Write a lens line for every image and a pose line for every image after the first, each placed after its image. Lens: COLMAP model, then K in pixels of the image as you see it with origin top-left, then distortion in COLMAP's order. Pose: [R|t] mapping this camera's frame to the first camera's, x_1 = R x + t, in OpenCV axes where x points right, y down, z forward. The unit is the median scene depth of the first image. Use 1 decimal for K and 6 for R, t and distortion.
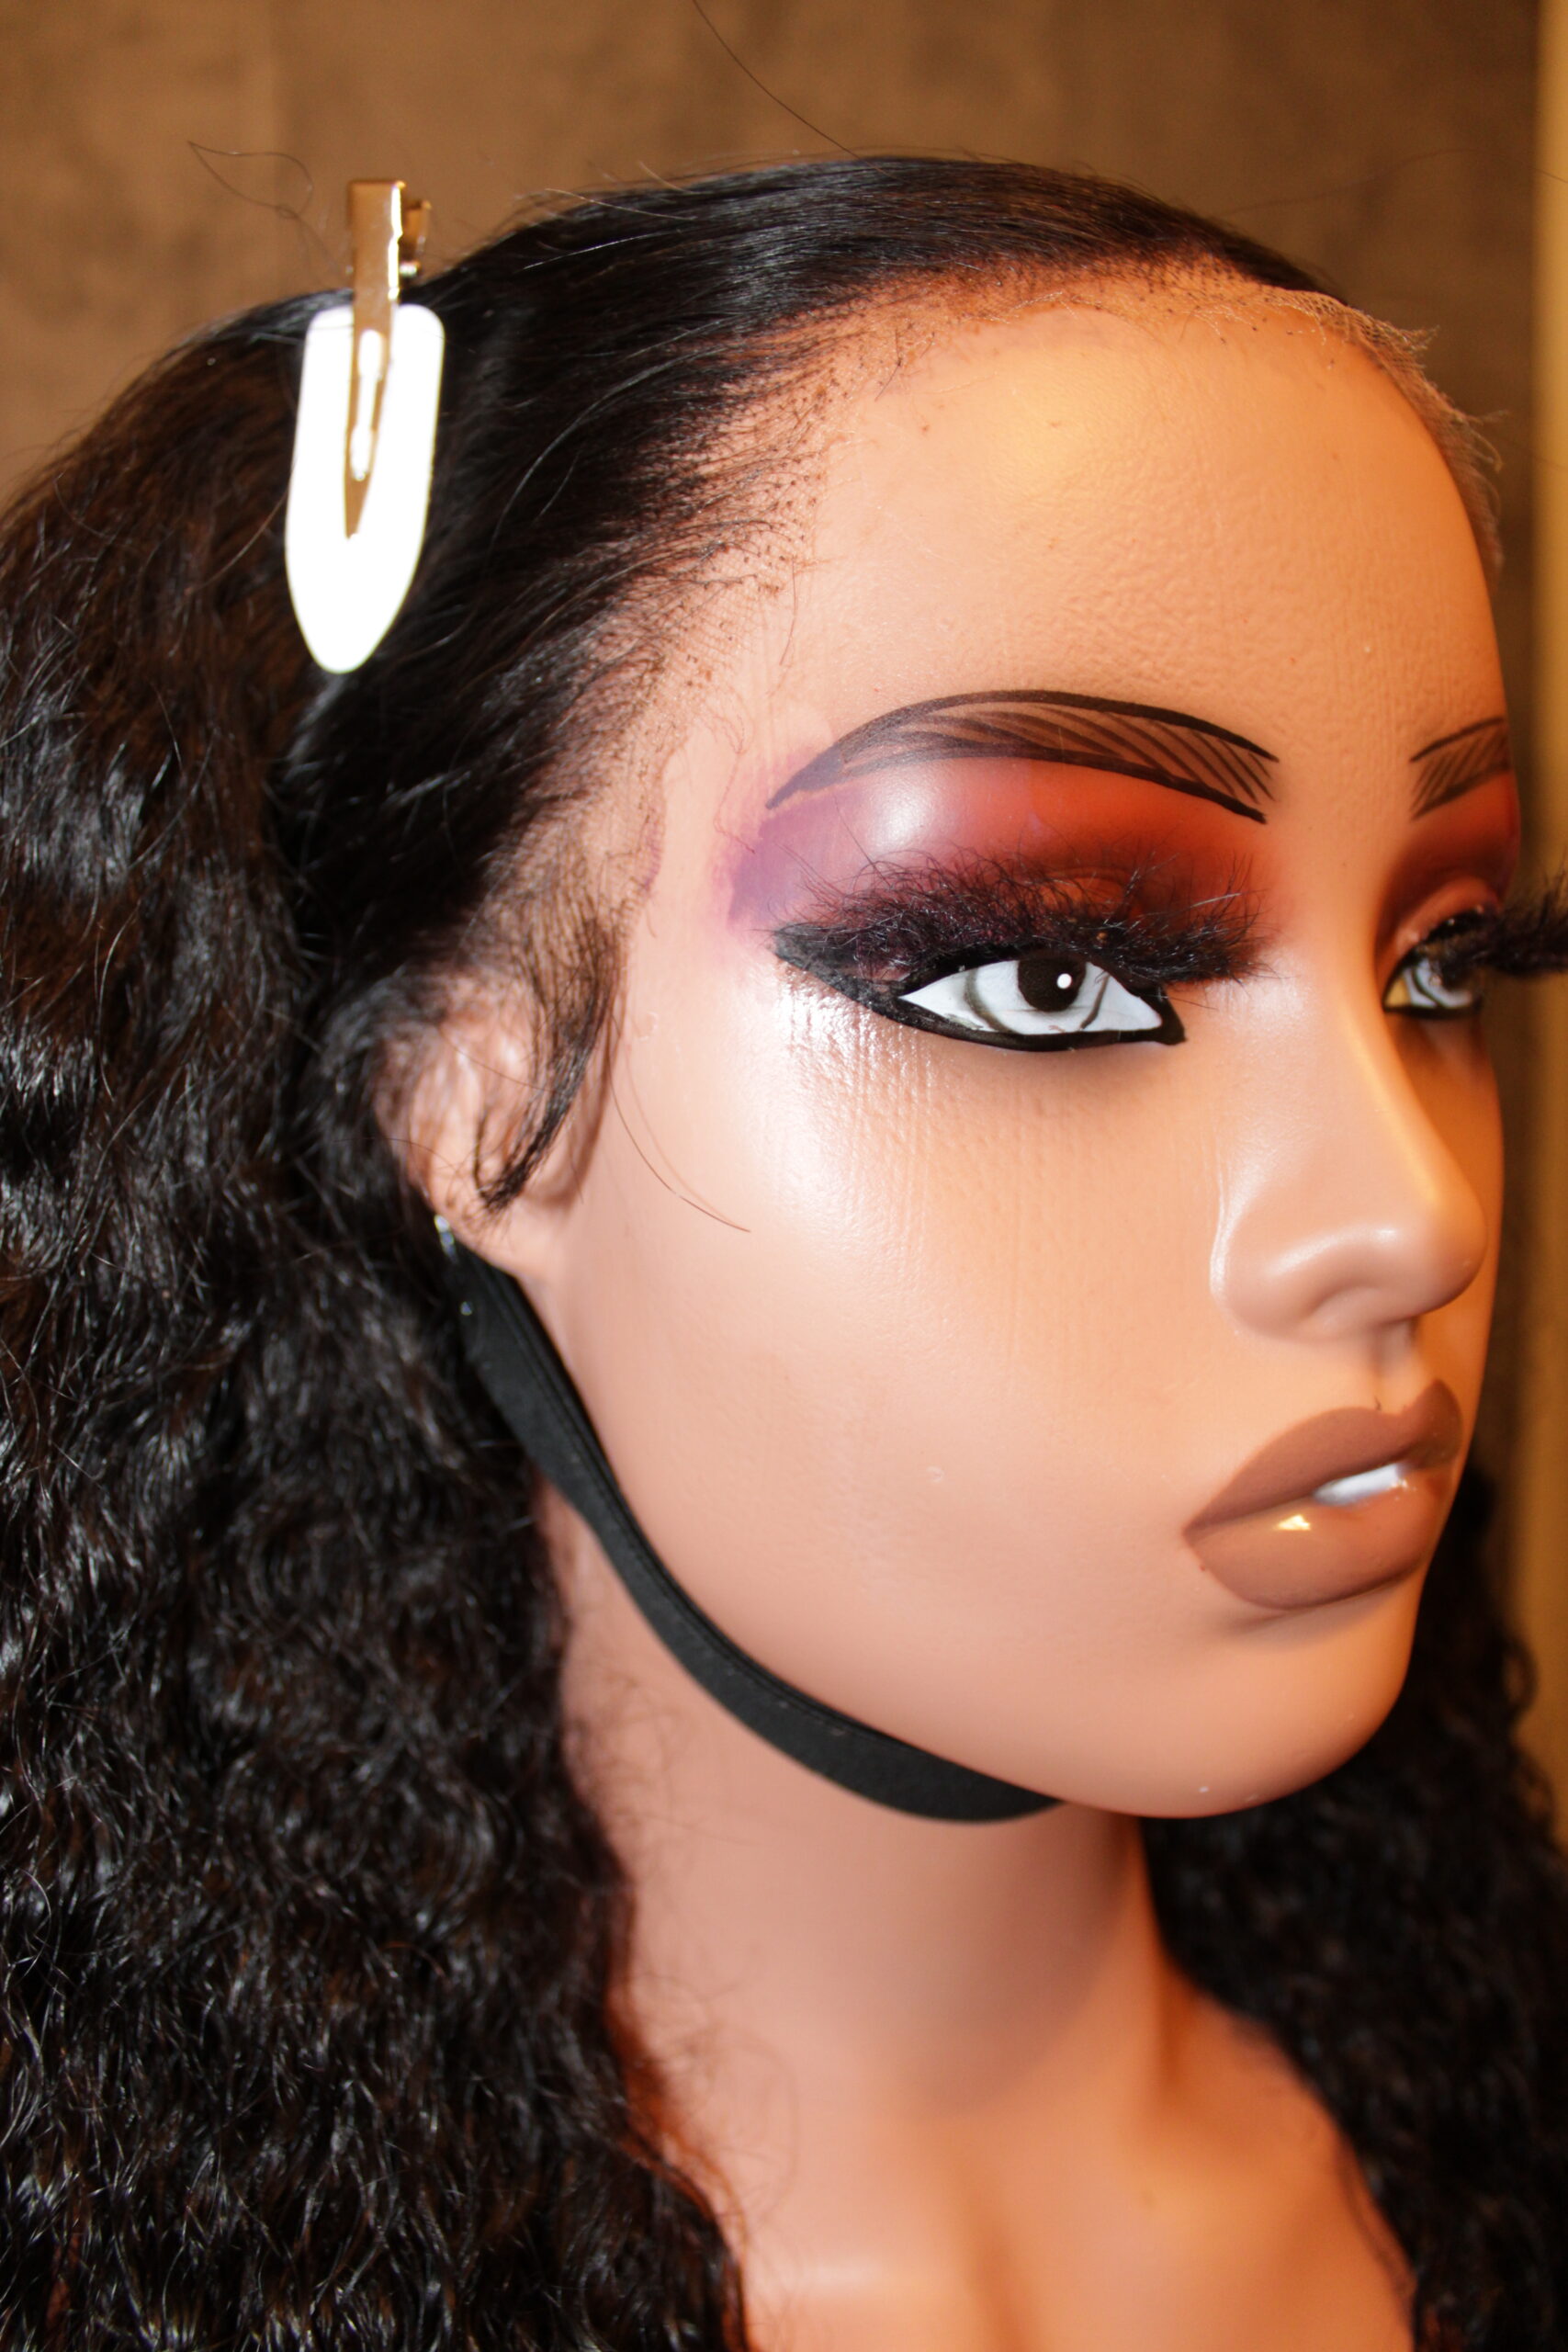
lens RADIAL K [[1803.0, 0, 804.5], [0, 1803.0, 1169.5], [0, 0, 1]] dist [-0.048469, 0.004785]
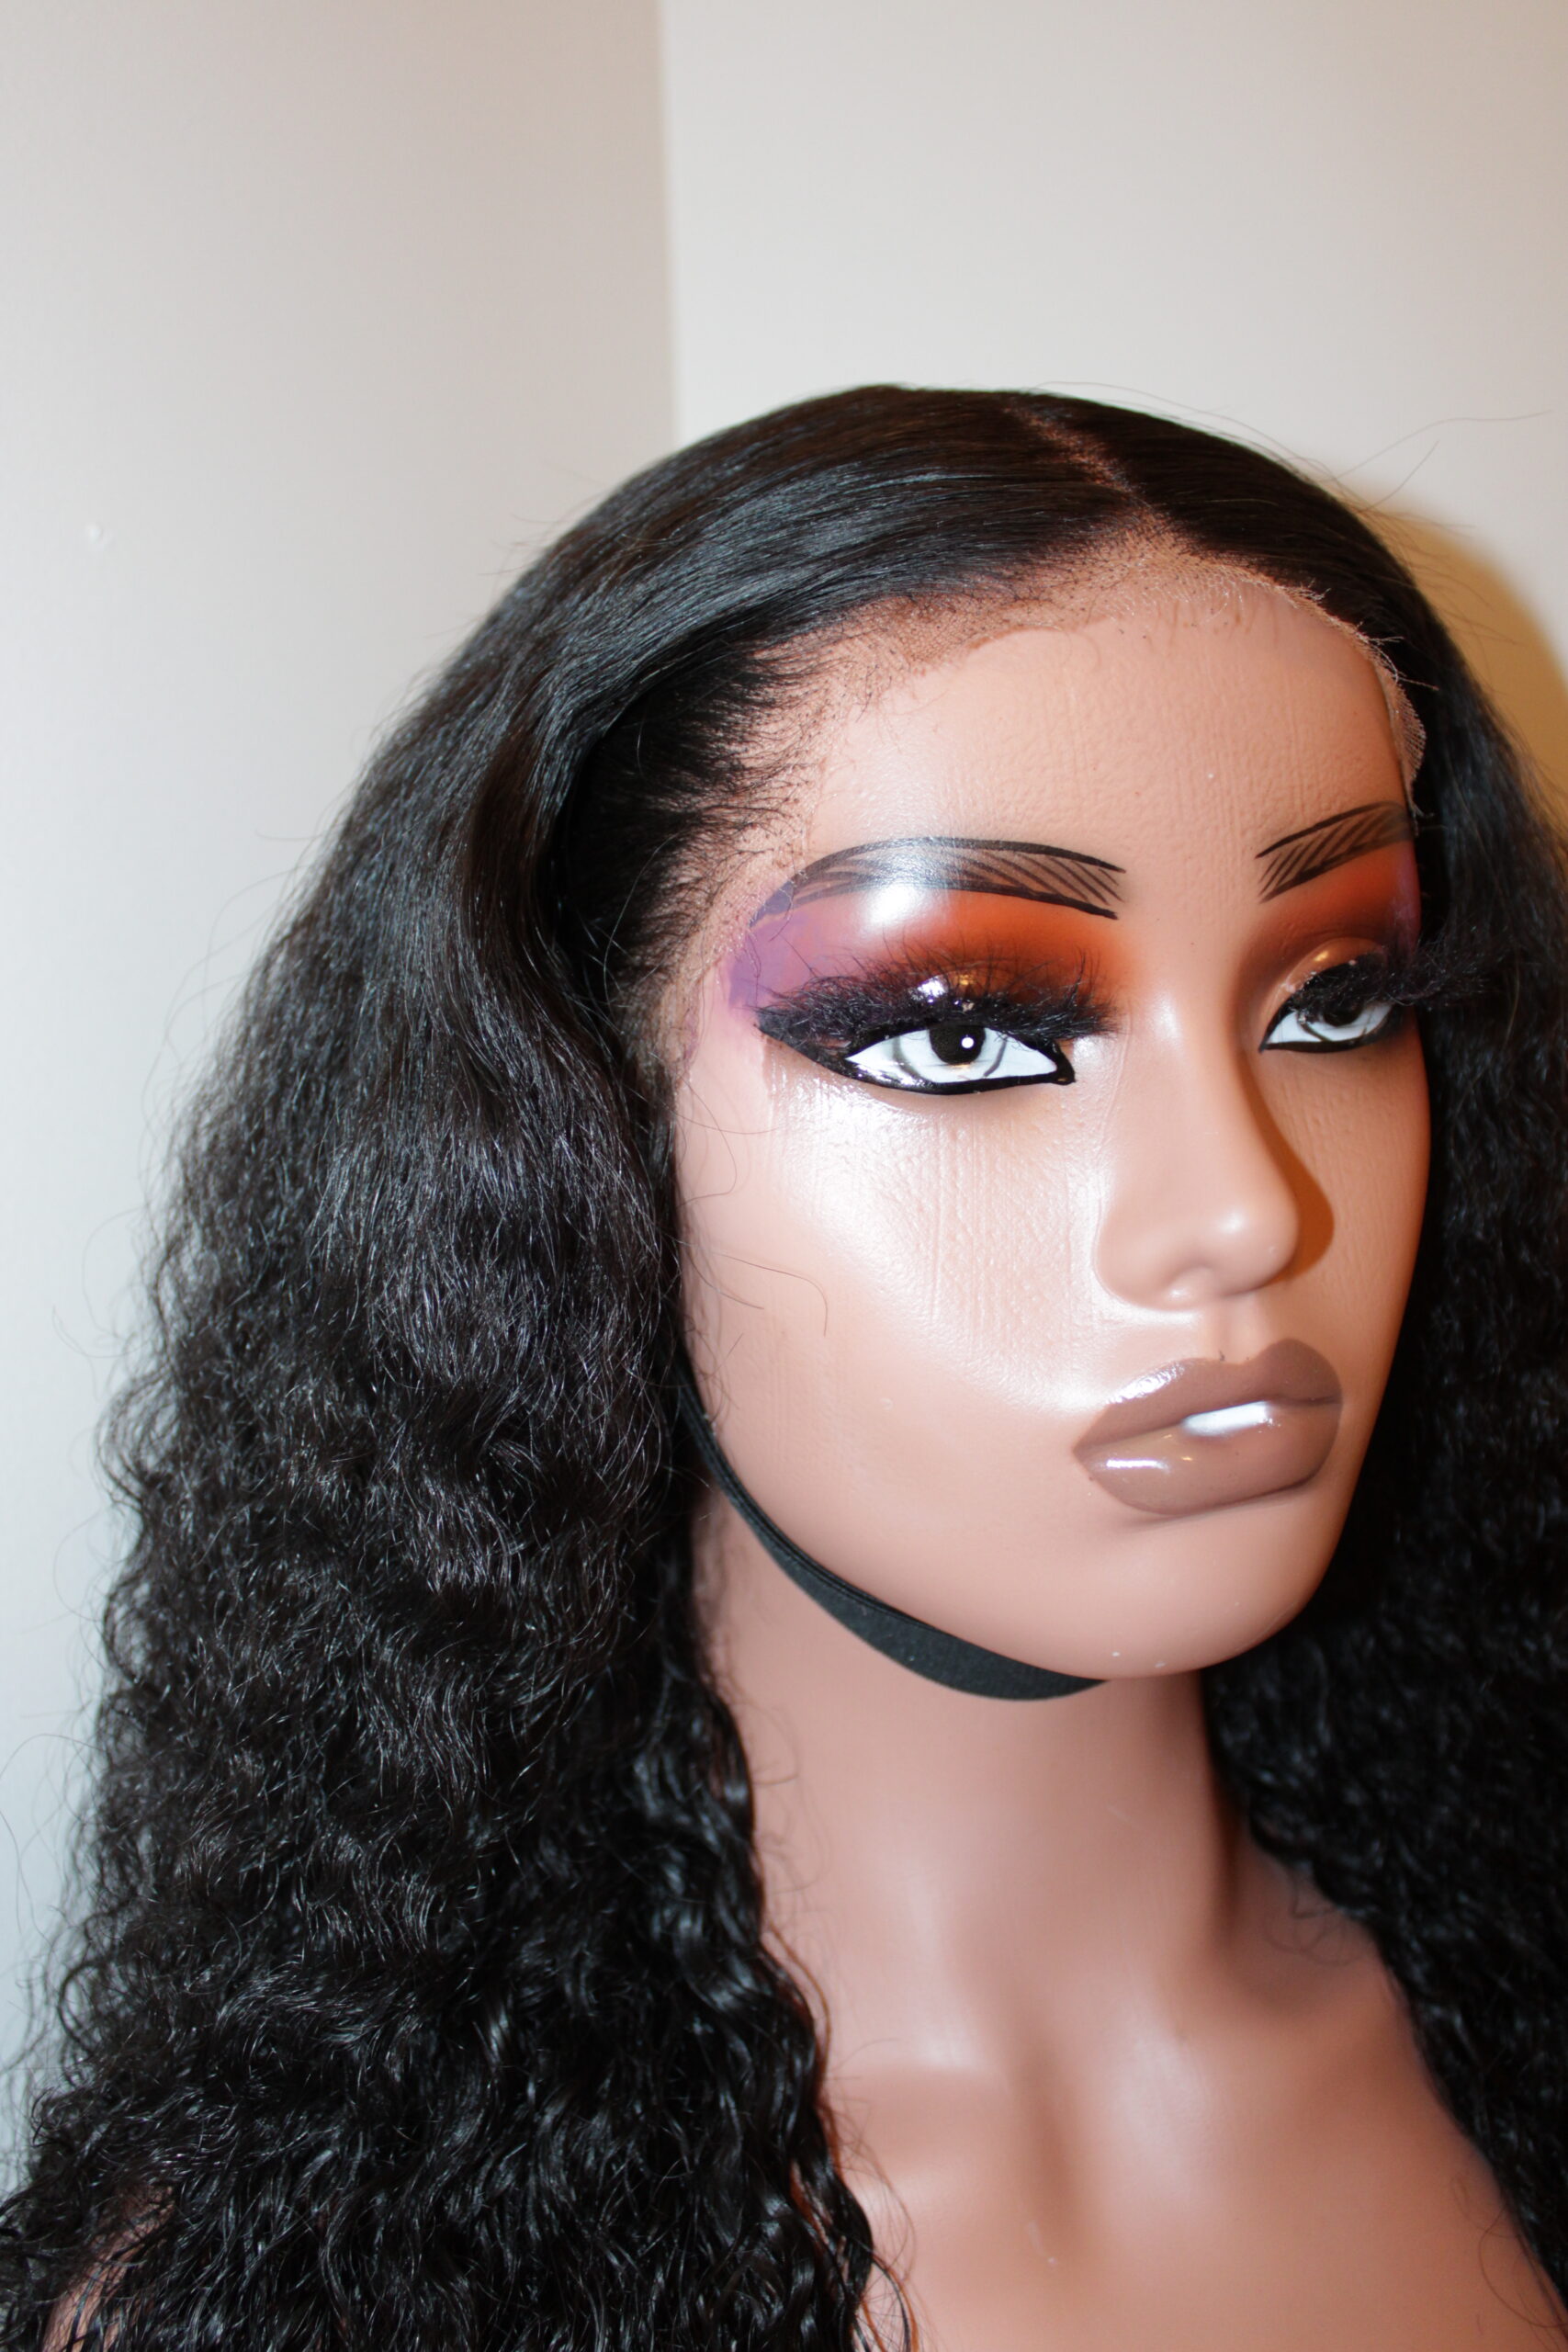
lens RADIAL K [[1890.0, 0, 777.2], [0, 1890.0, 1170.9], [0, 0, 1]] dist [-0.002581, 0.008716]
pose [[0.973503, -0.013676, -0.228265, 0.323301], [0.017034, 0.999774, 0.012746, -0.027821], [0.228039, -0.016297, 0.973516, -0.417104]]
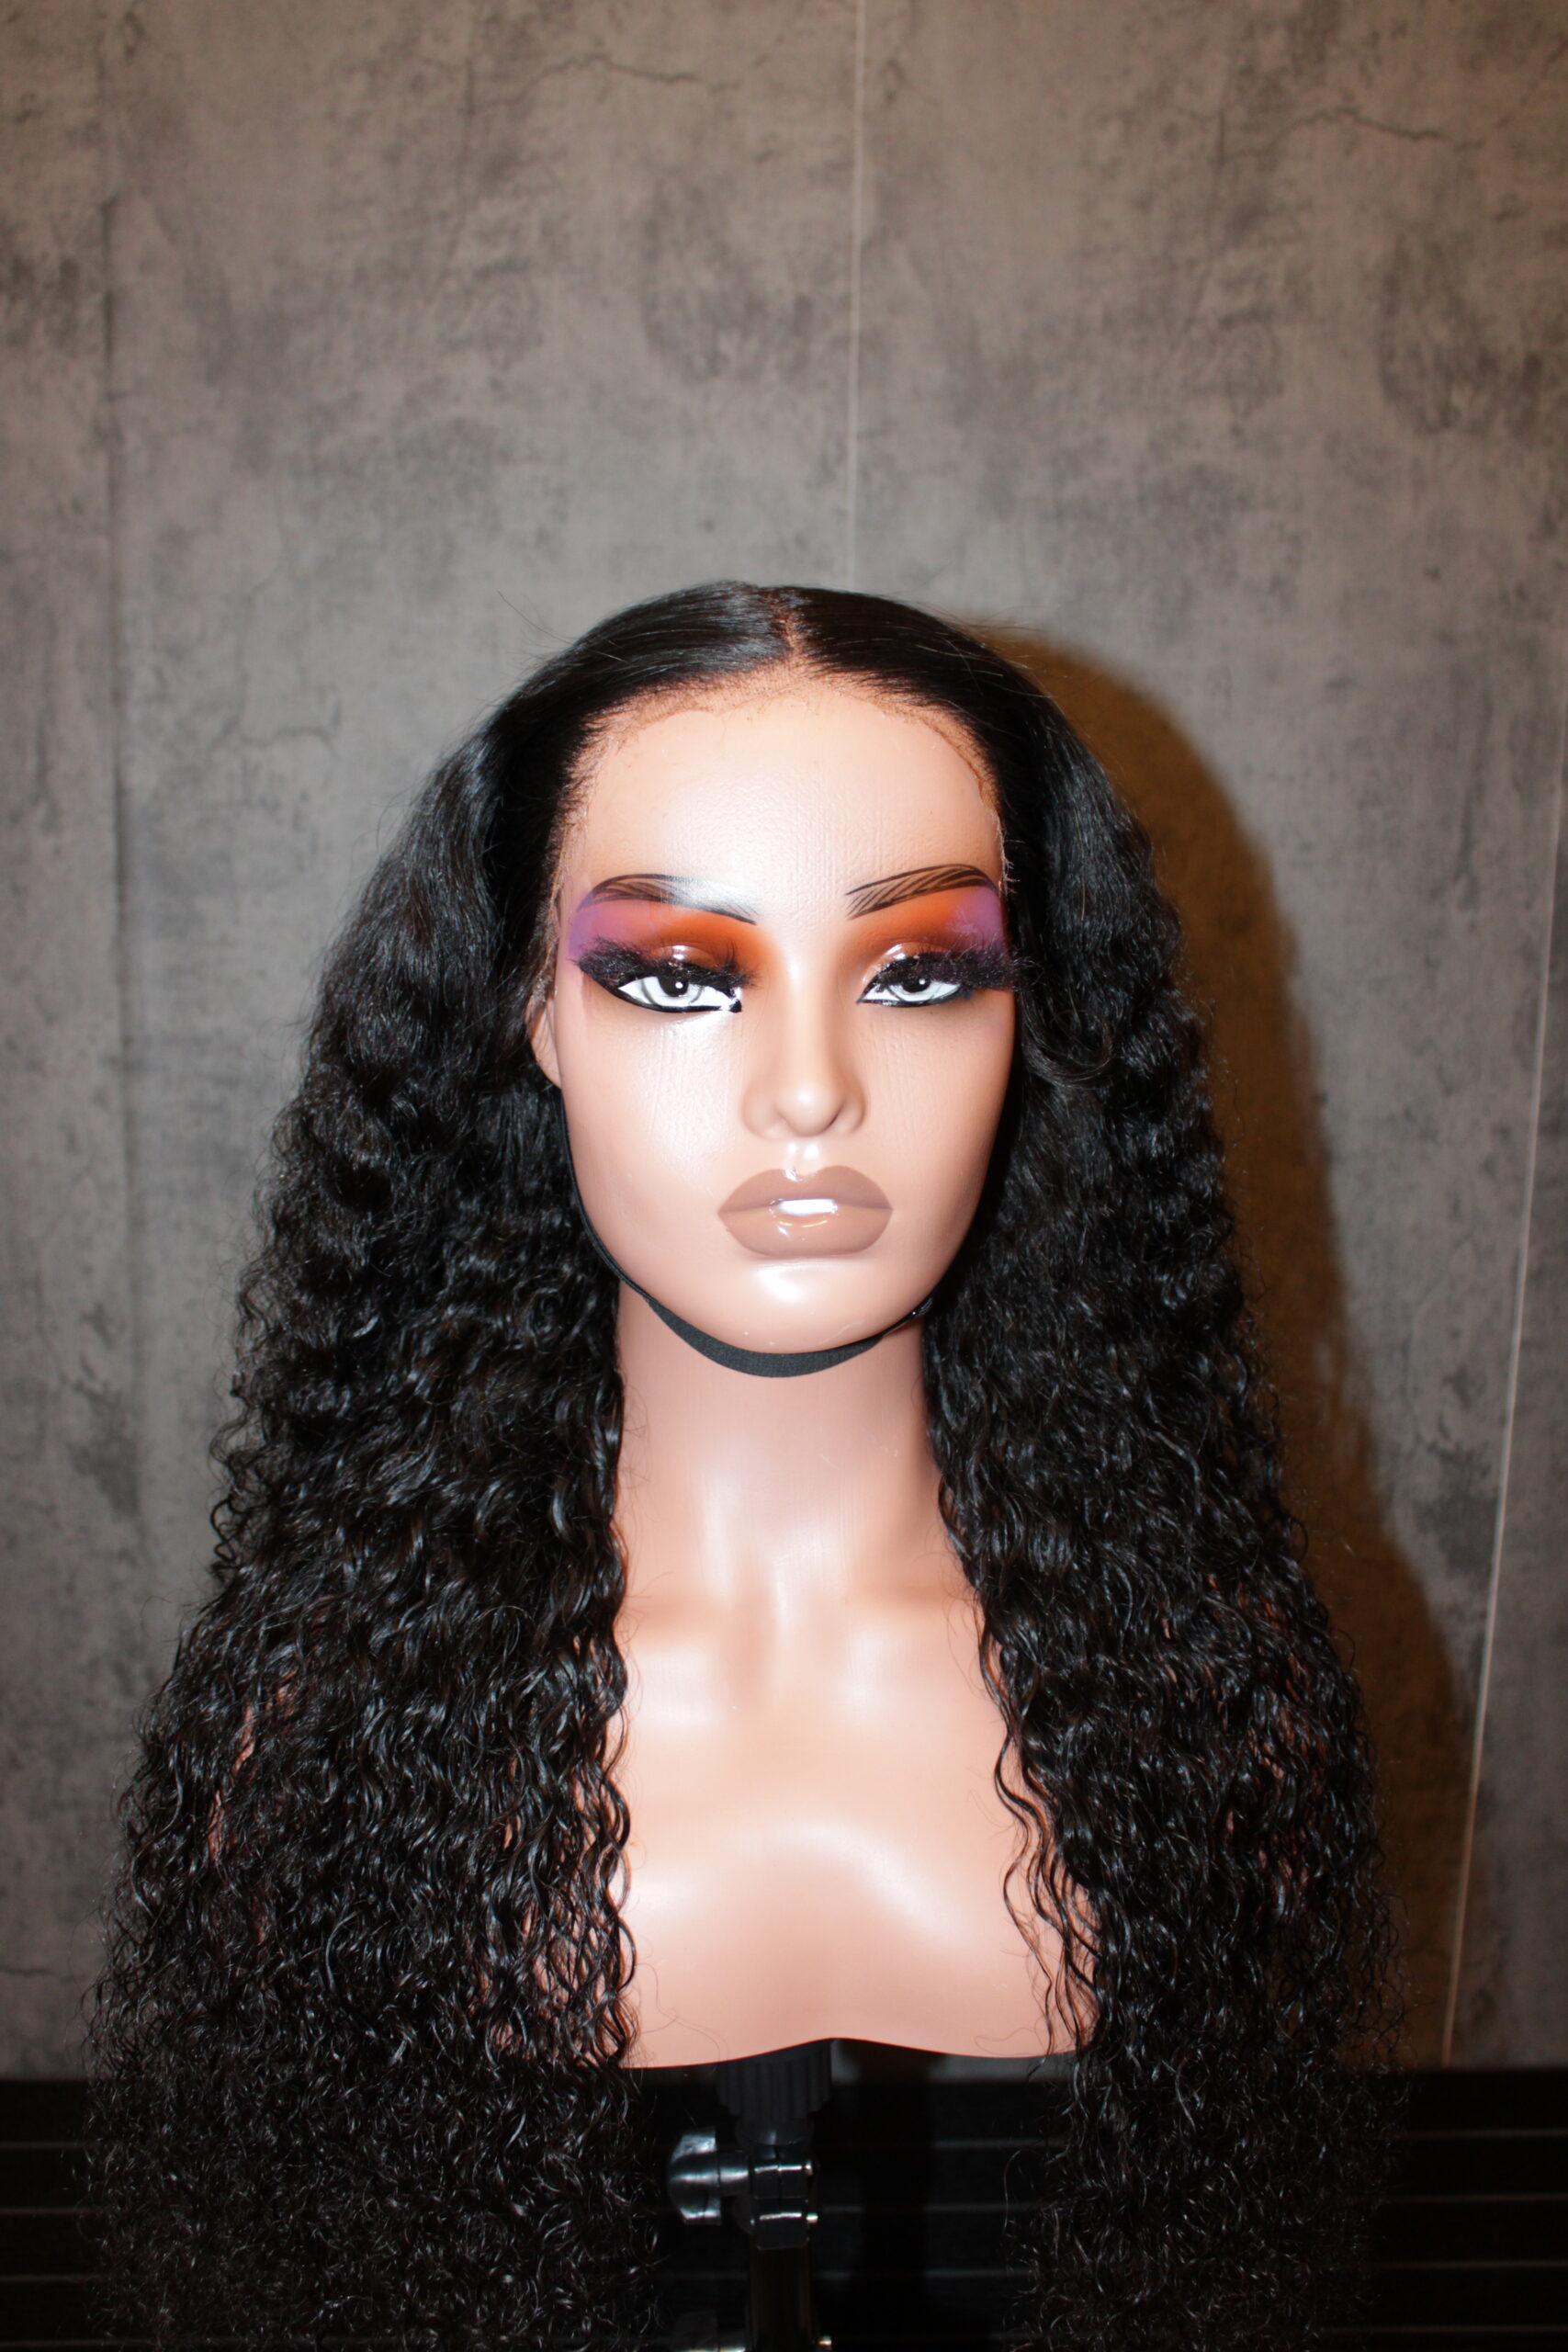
lens RADIAL K [[1890.0, 0, 784.2], [0, 1890.0, 1191.0], [0, 0, 1]] dist [-0.002581, 0.008716]
pose [[0.906807, 0.092246, -0.411329, 1.353221], [-0.070542, 0.995211, 0.067673, -0.008214], [0.415602, -0.032350, 0.908971, -1.300168]]
